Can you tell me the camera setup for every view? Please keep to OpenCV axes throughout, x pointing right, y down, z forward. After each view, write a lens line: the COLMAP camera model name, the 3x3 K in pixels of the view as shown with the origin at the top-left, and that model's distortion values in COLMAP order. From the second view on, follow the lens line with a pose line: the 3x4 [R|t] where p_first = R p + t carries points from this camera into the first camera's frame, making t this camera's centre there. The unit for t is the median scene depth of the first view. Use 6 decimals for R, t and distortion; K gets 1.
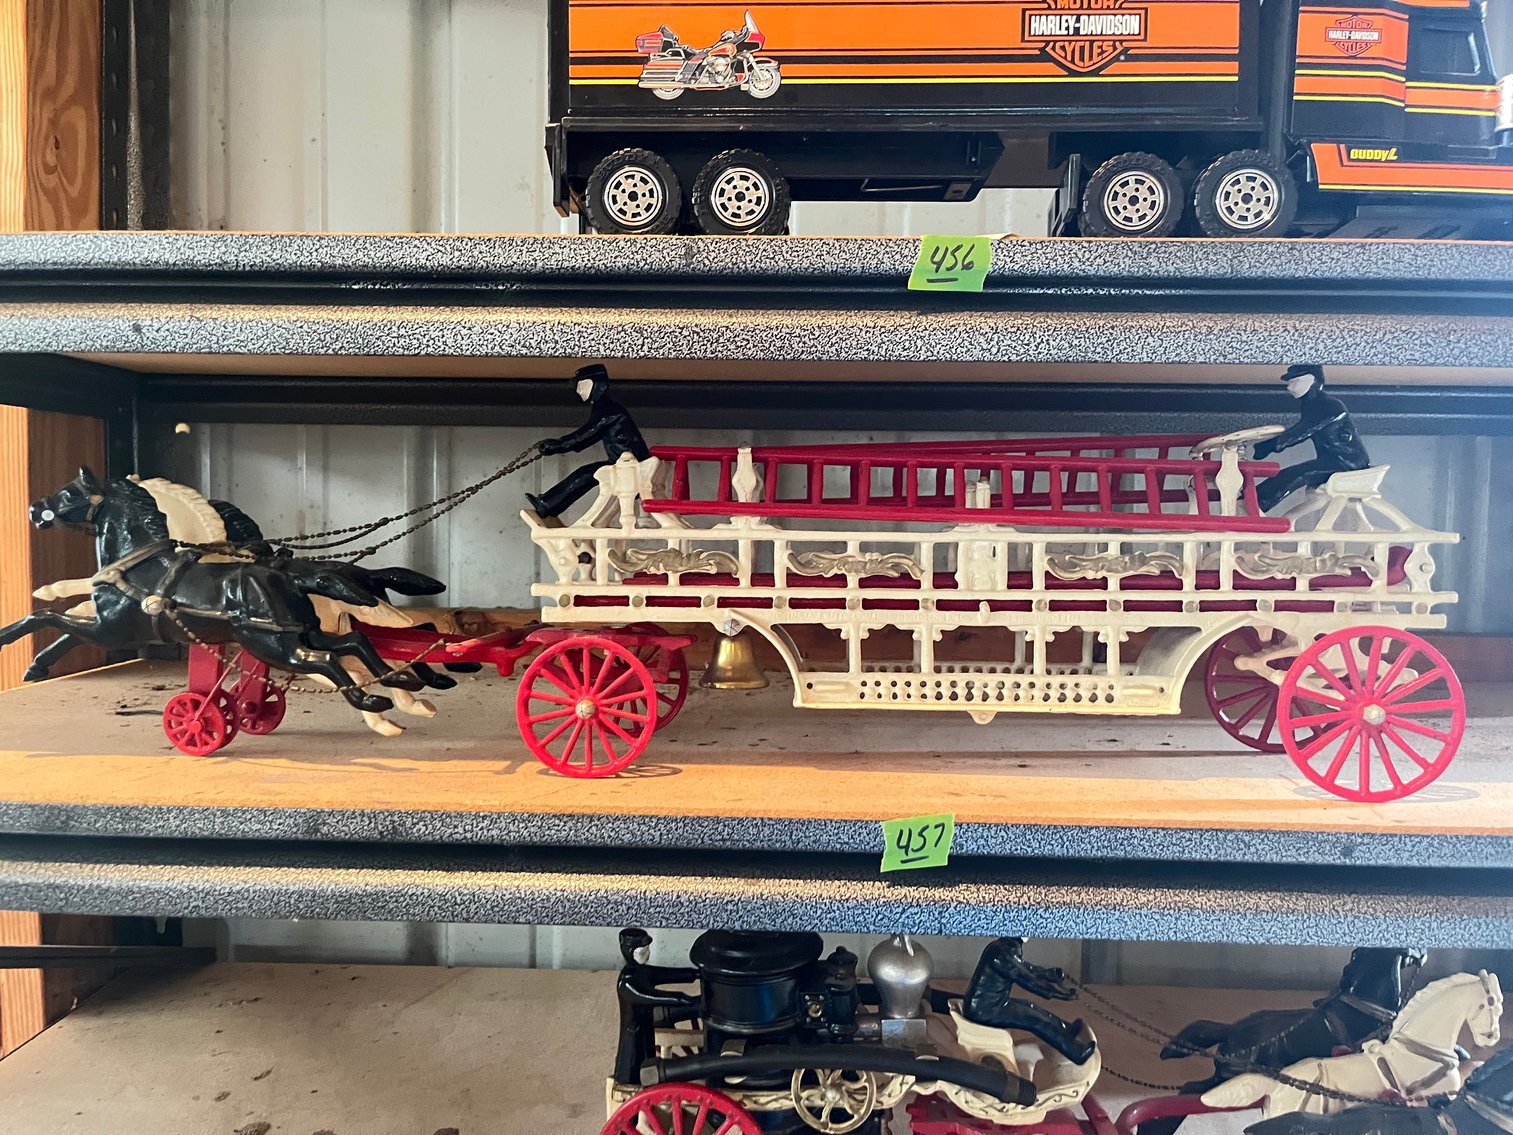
lens RADIAL K [[1142.6, 0, 763.3], [0, 1142.6, 571.6], [0, 0, 1]] dist [0.043084, -0.081775]
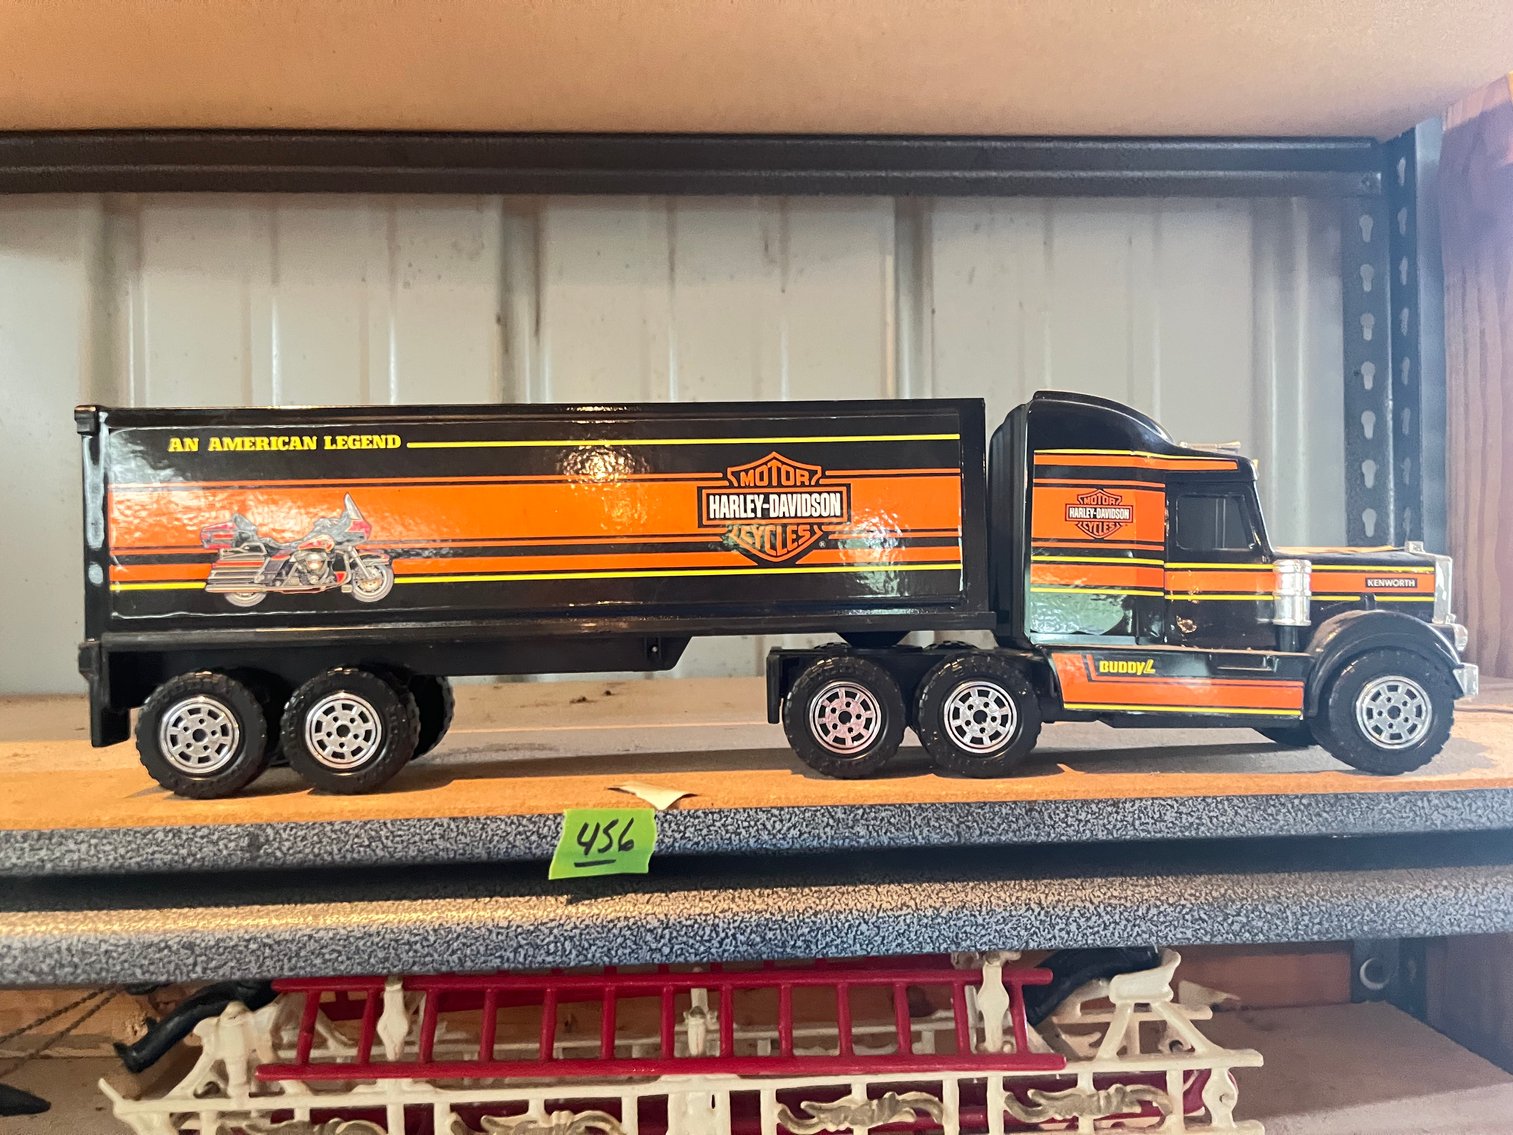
lens RADIAL K [[1148.3, 0, 756.5], [0, 1148.3, 567.5], [0, 0, 1]] dist [0.039094, -0.070553]
pose [[0.994865, -0.031968, 0.096025, 0.187109], [0.037243, 0.997865, -0.053651, -0.387953], [-0.094105, 0.056951, 0.993932, 0.199144]]
